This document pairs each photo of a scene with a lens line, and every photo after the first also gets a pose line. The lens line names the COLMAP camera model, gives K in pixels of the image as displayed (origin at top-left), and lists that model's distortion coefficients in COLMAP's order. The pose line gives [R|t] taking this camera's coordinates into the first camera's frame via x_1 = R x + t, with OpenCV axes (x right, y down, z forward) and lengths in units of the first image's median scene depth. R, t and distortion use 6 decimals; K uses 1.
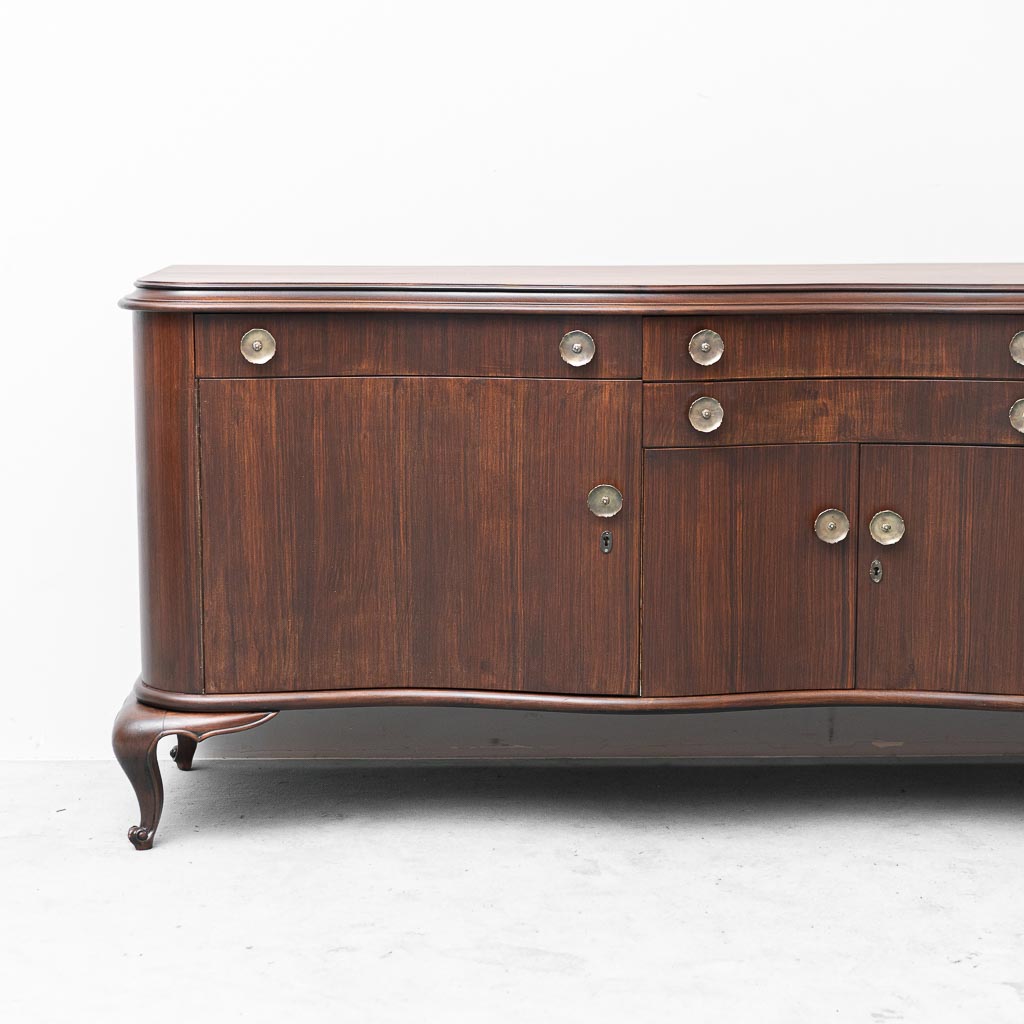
lens RADIAL K [[2392.3, 0, 512.0], [0, 2392.3, 512.0], [0, 0, 1]] dist [0.001318, -0.102943]
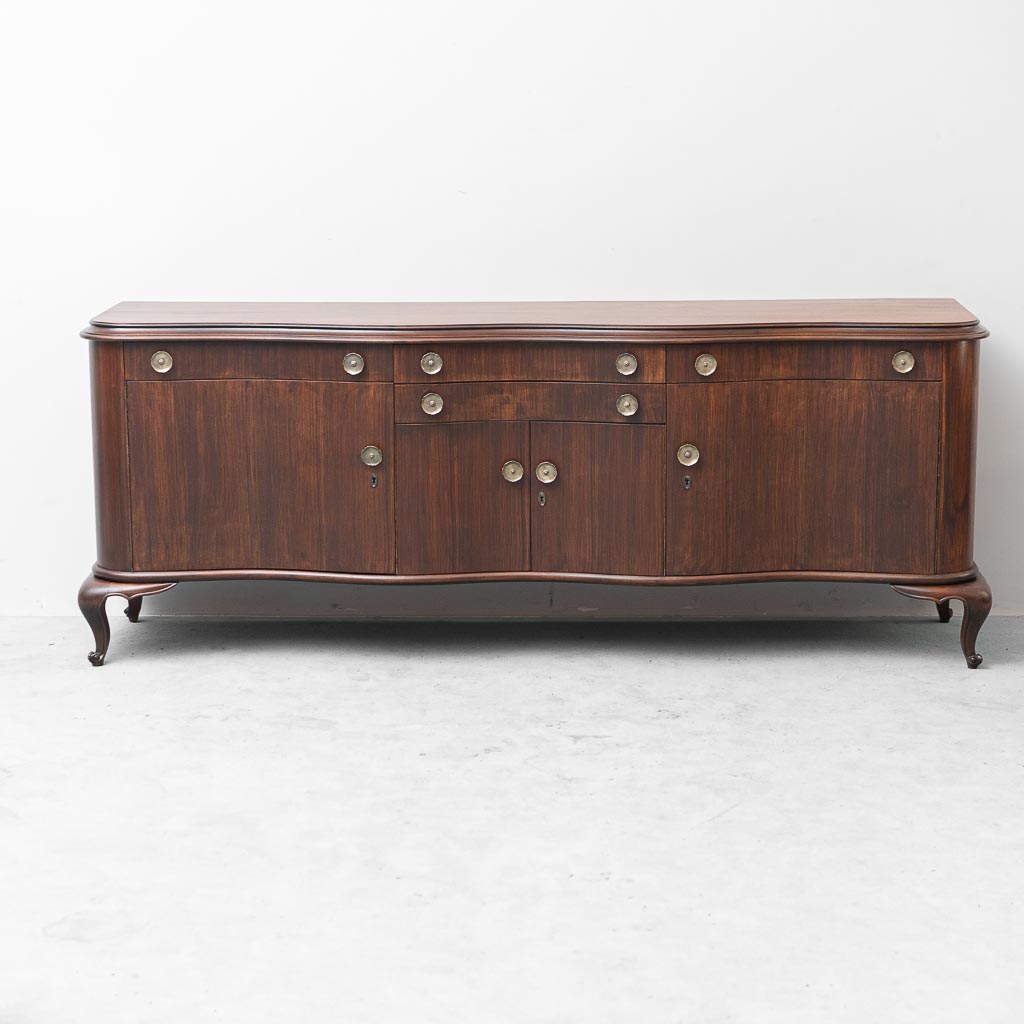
lens RADIAL K [[2392.3, 0, 512.0], [0, 2392.3, 512.0], [0, 0, 1]] dist [0.001318, -0.102943]
pose [[0.999263, 0.004838, -0.038082, 0.195625], [-0.003398, 0.999280, 0.037792, -0.028181], [0.038237, -0.037635, 0.998560, -0.635979]]
